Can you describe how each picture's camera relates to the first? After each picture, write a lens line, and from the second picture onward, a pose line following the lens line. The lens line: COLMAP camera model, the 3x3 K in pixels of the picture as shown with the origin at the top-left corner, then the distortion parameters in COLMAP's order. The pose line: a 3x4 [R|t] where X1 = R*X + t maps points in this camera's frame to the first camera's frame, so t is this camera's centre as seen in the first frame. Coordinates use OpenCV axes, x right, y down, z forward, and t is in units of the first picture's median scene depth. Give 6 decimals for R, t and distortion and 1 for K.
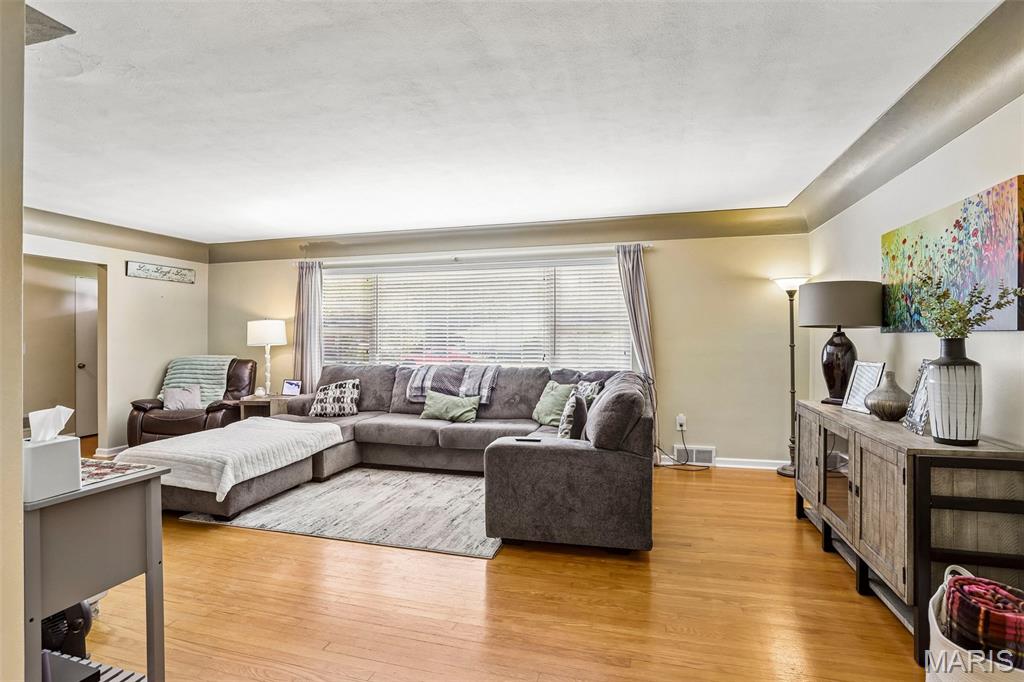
lens RADIAL K [[516.8, 0, 505.9], [0, 516.8, 340.9], [0, 0, 1]] dist [-0.085488, 0.045931]
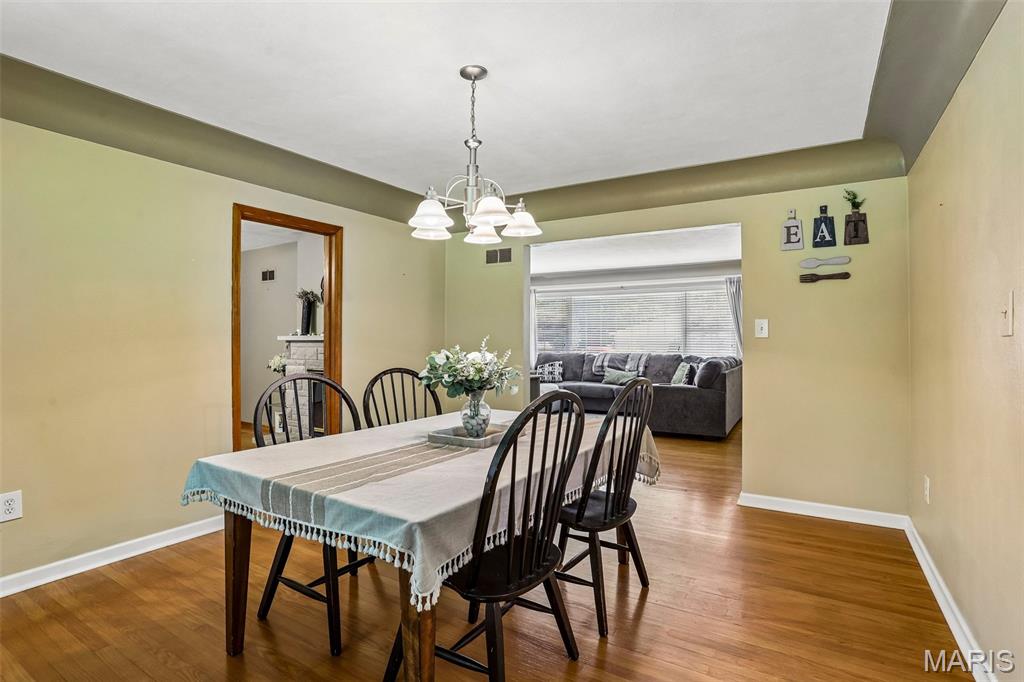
lens RADIAL K [[516.8, 0, 505.9], [0, 516.8, 340.9], [0, 0, 1]] dist [-0.085488, 0.045931]
pose [[0.960863, 0.001350, -0.277020, -0.001037], [-0.001530, 0.999999, -0.000436, 0.010916], [0.277019, 0.000842, 0.960864, -0.686998]]
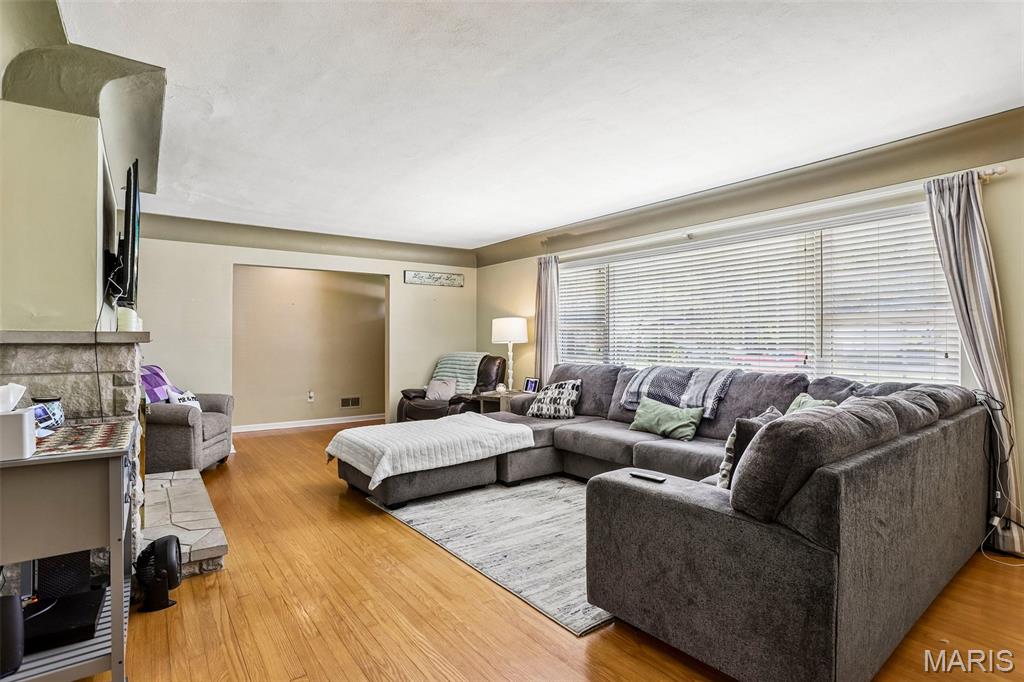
lens RADIAL K [[512.8, 0, 504.4], [0, 512.8, 340.4], [0, 0, 1]] dist [-0.079912, 0.040544]
pose [[0.786363, -0.000432, -0.617764, 0.180570], [-0.002974, 0.999986, -0.004486, 0.009891], [0.617757, 0.005365, 0.786351, 0.214232]]
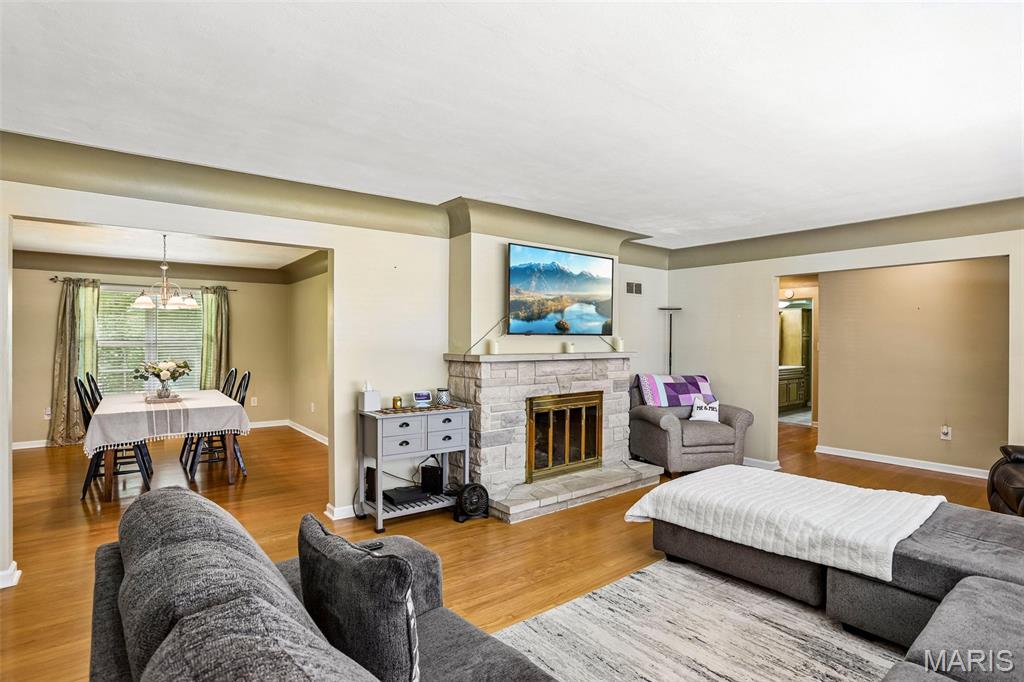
lens RADIAL K [[516.8, 0, 505.9], [0, 516.8, 340.9], [0, 0, 1]] dist [-0.085488, 0.045931]
pose [[-0.598710, 0.000968, -0.800965, 0.234510], [-0.006547, 0.999960, 0.006102, -0.025653], [0.800939, 0.008897, -0.598680, 0.867297]]
